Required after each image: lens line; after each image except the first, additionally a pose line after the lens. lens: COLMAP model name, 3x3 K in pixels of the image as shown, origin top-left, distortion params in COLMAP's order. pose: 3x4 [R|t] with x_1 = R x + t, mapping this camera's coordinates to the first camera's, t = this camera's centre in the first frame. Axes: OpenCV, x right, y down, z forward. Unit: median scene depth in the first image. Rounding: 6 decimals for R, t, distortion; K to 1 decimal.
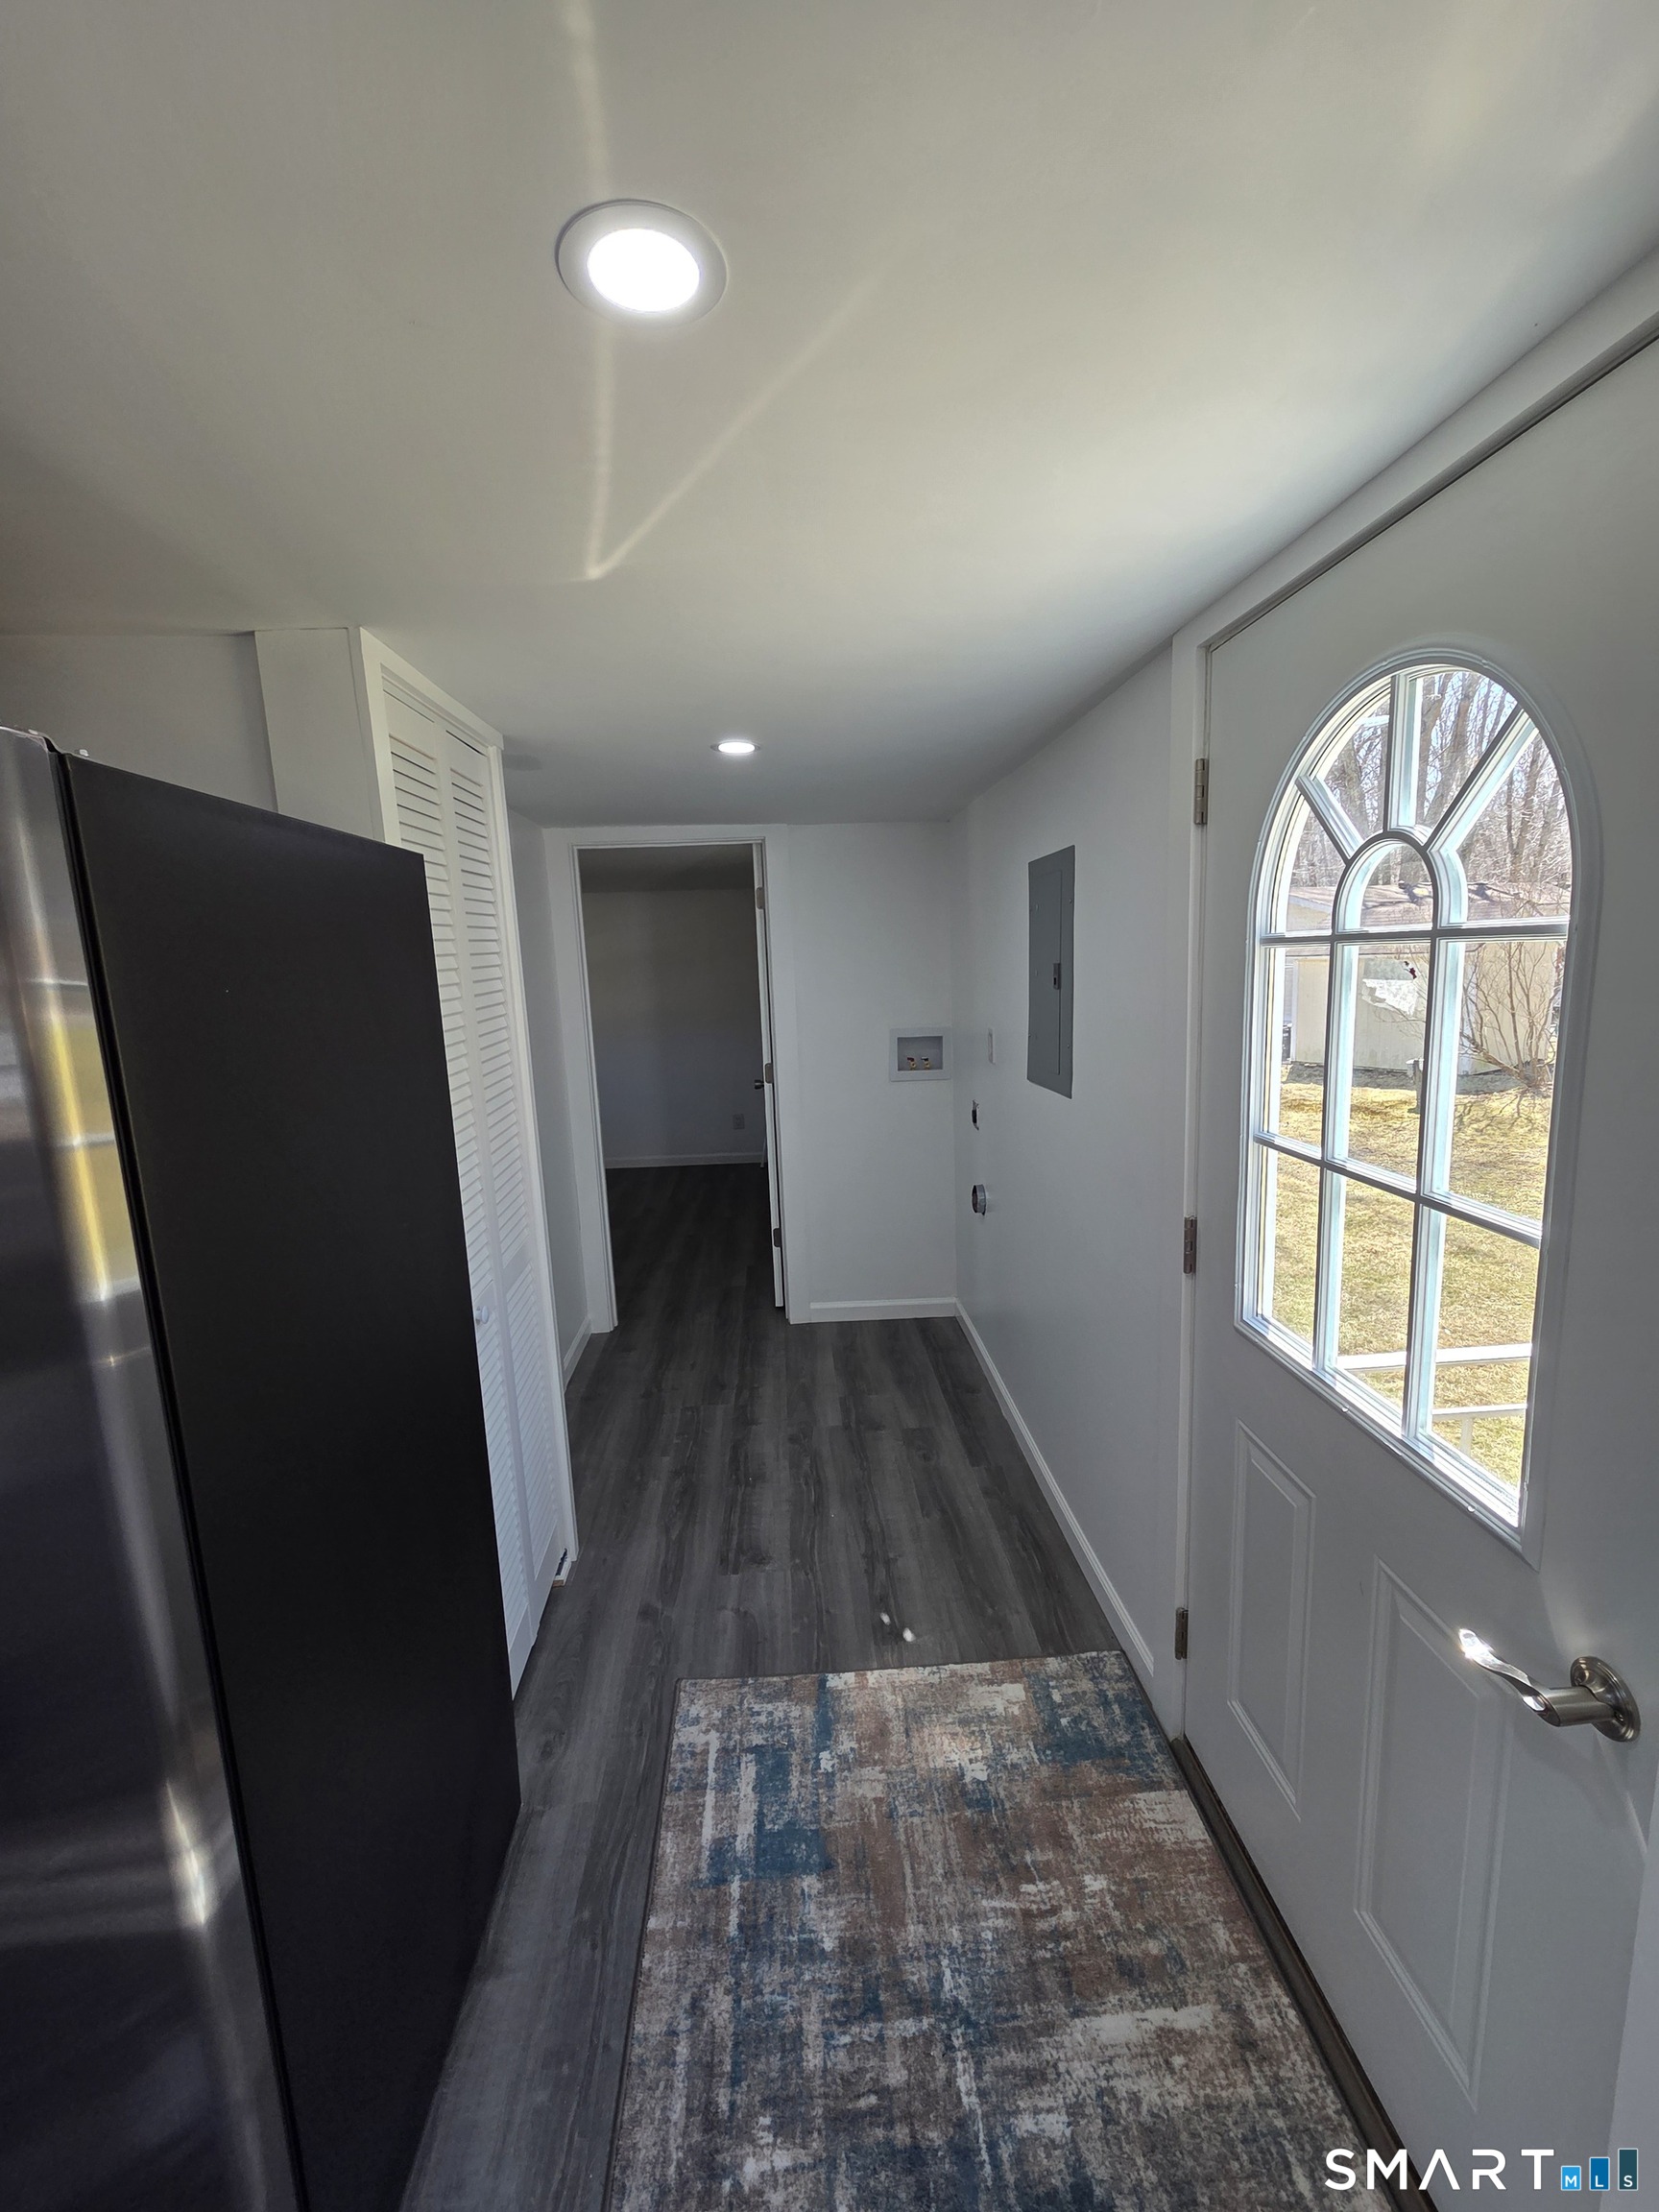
lens RADIAL K [[900.7, 0, 817.6], [0, 900.7, 1102.2], [0, 0, 1]] dist [0.002566, -0.001327]
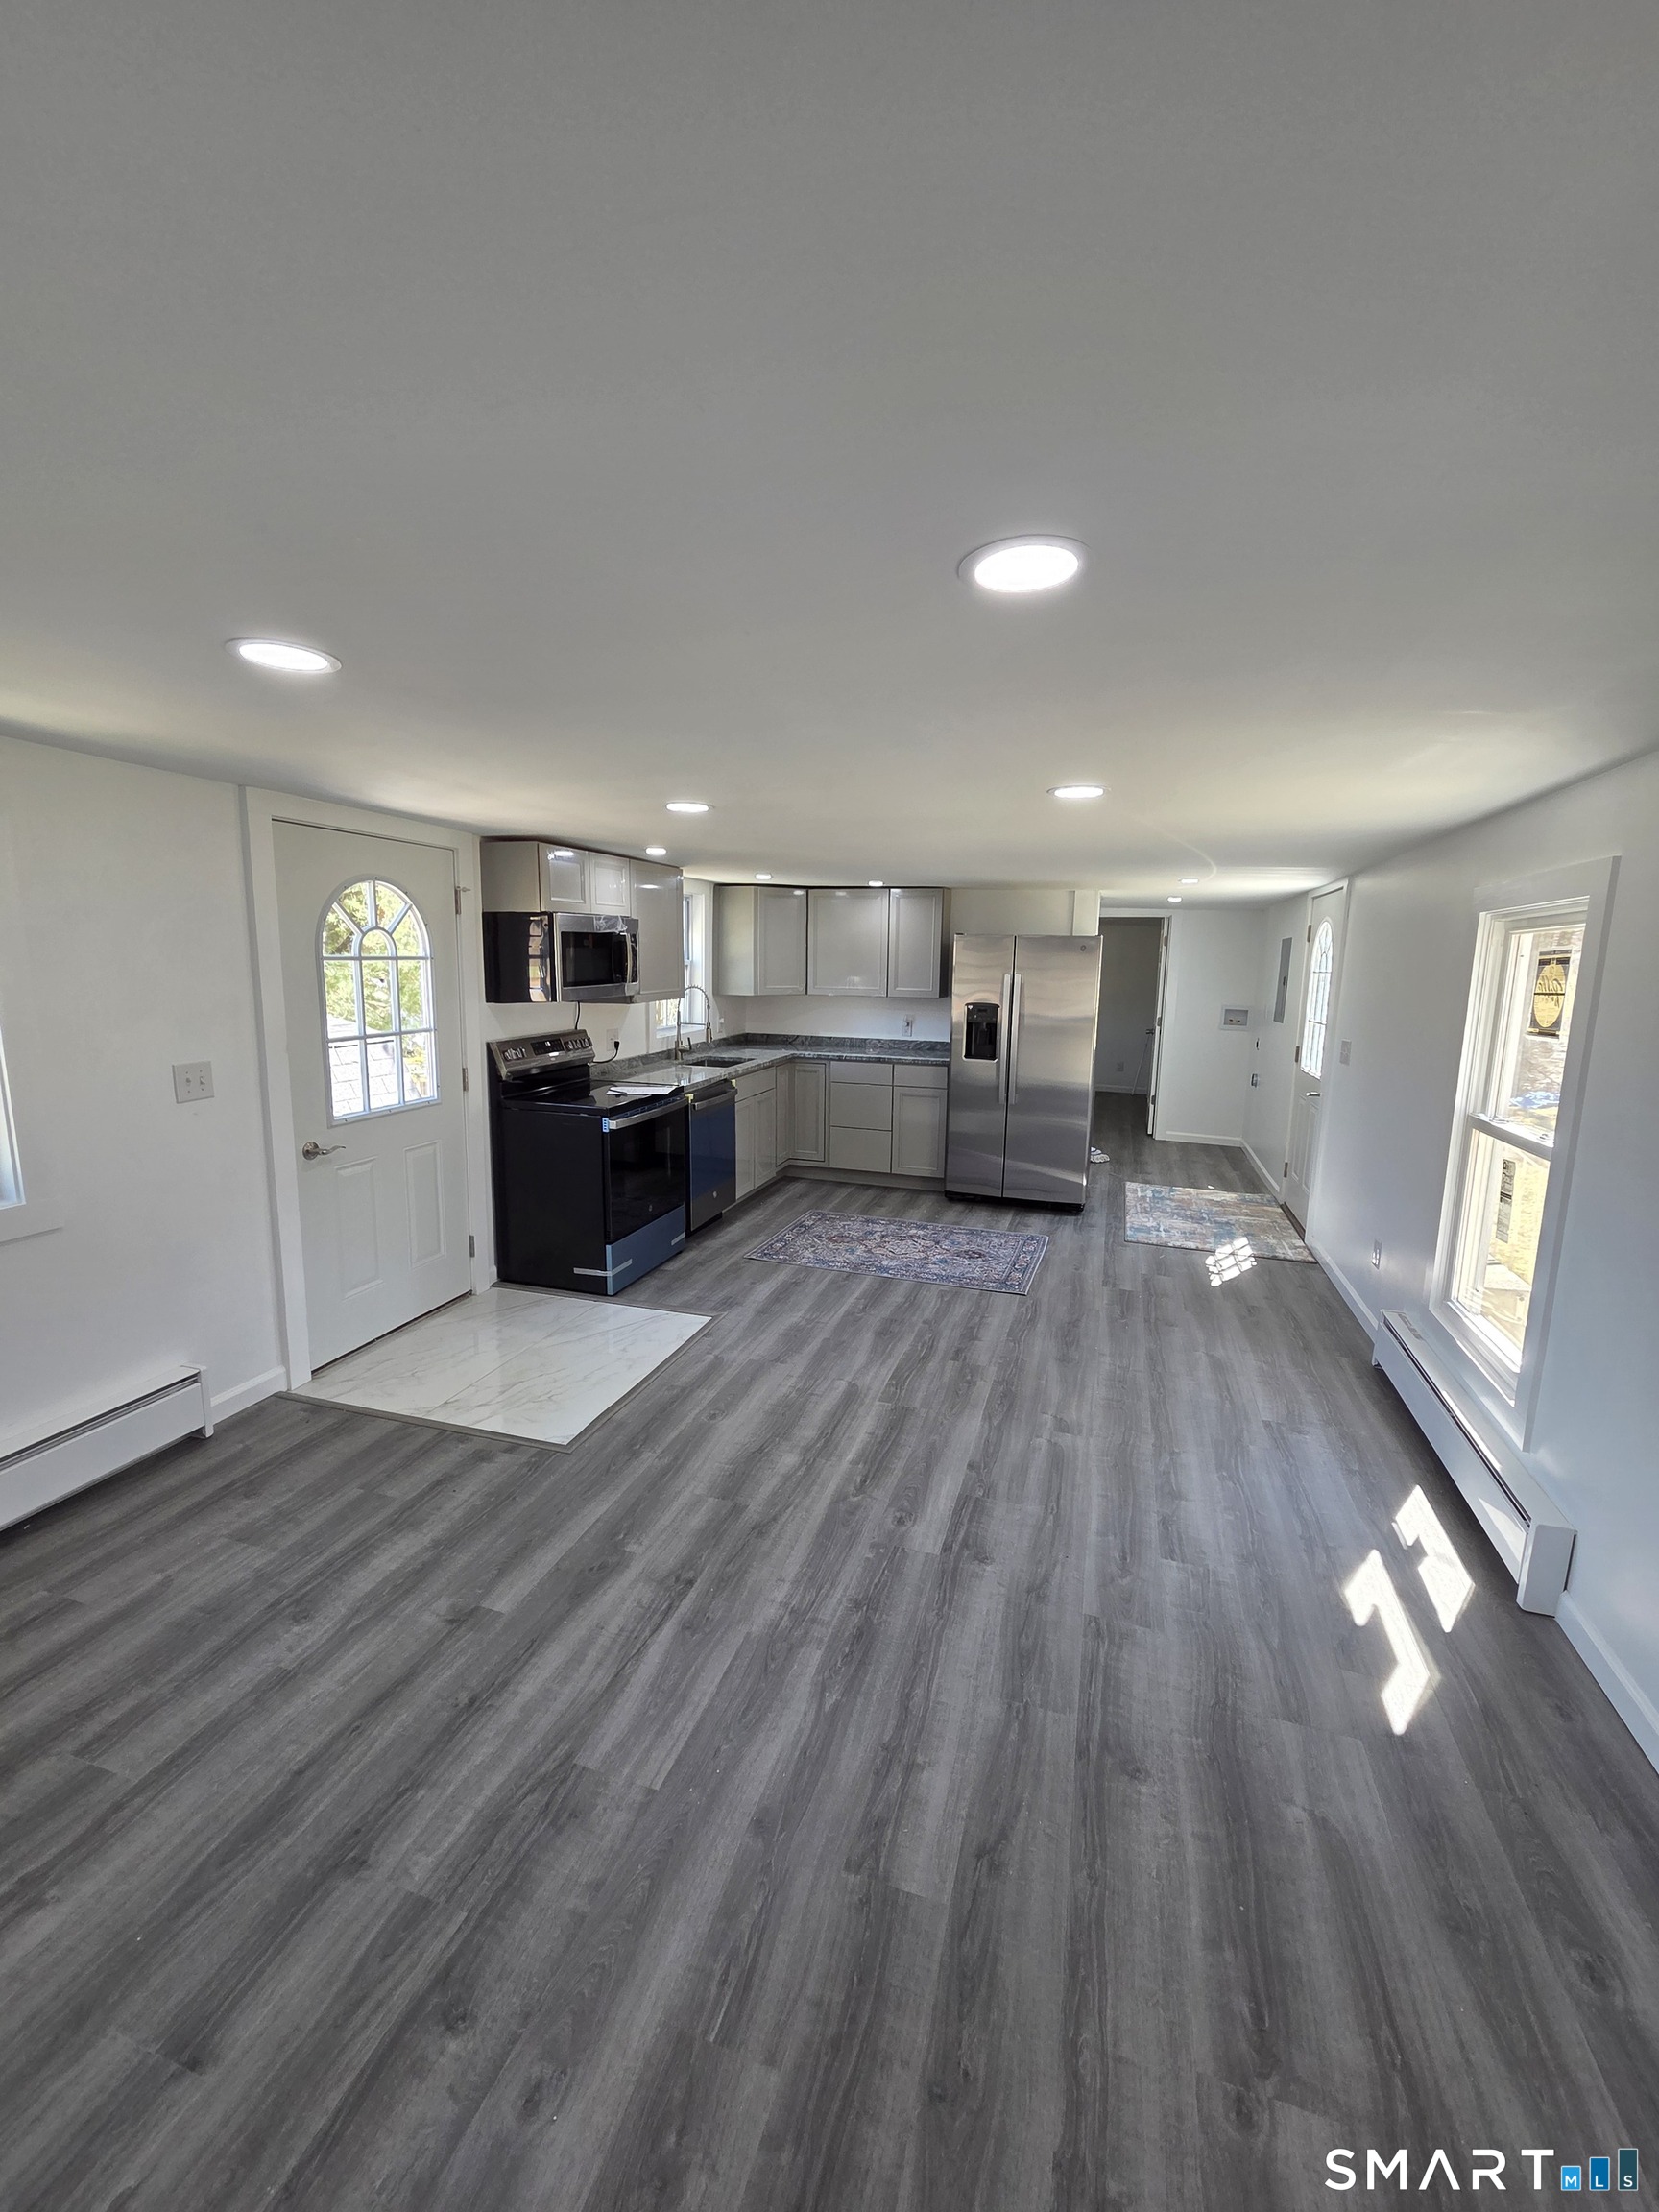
lens RADIAL K [[900.7, 0, 824.4], [0, 900.7, 1108.5], [0, 0, 1]] dist [0.002566, -0.001327]
pose [[0.934624, 0.115616, -0.336319, -0.109503], [-0.113678, 0.993190, 0.025521, 0.434920], [0.336979, 0.014379, 0.941402, -2.672440]]
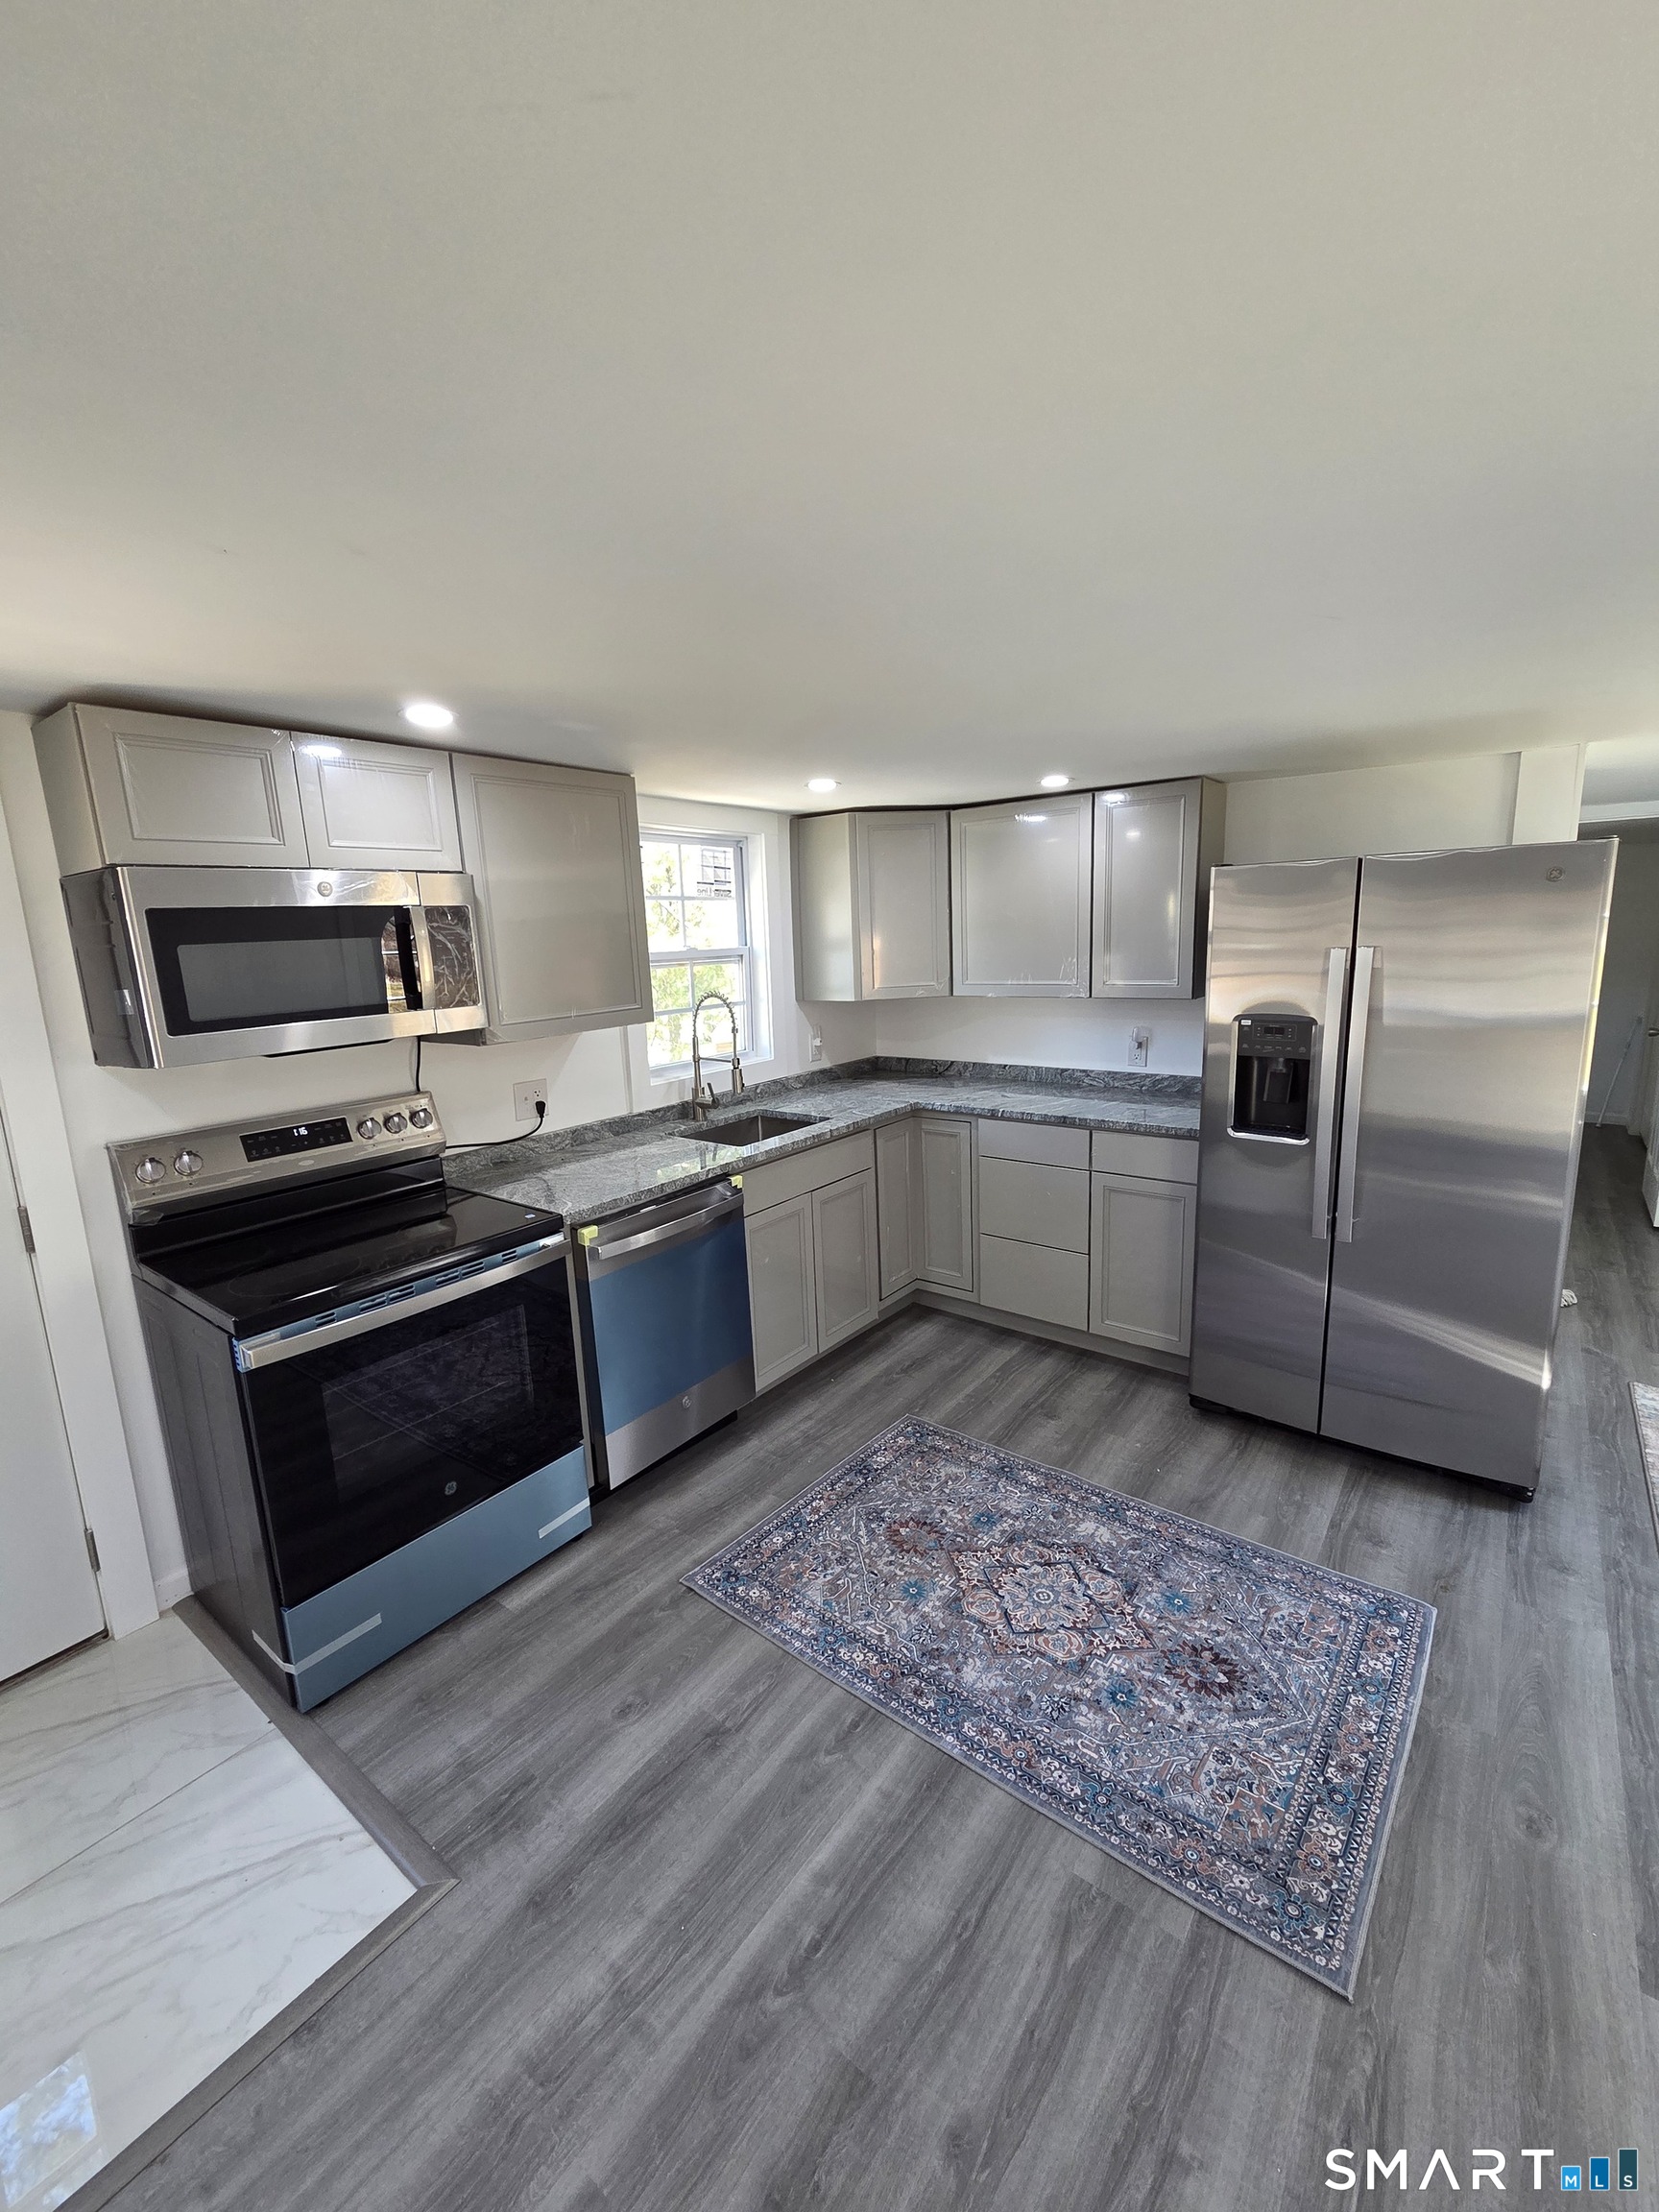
lens RADIAL K [[900.7, 0, 827.2], [0, 900.7, 1102.0], [0, 0, 1]] dist [0.002566, -0.001327]
pose [[0.763053, 0.133831, -0.632329, -0.307086], [-0.104961, 0.991000, 0.083082, 0.190006], [0.637756, 0.002974, 0.770232, -1.143426]]
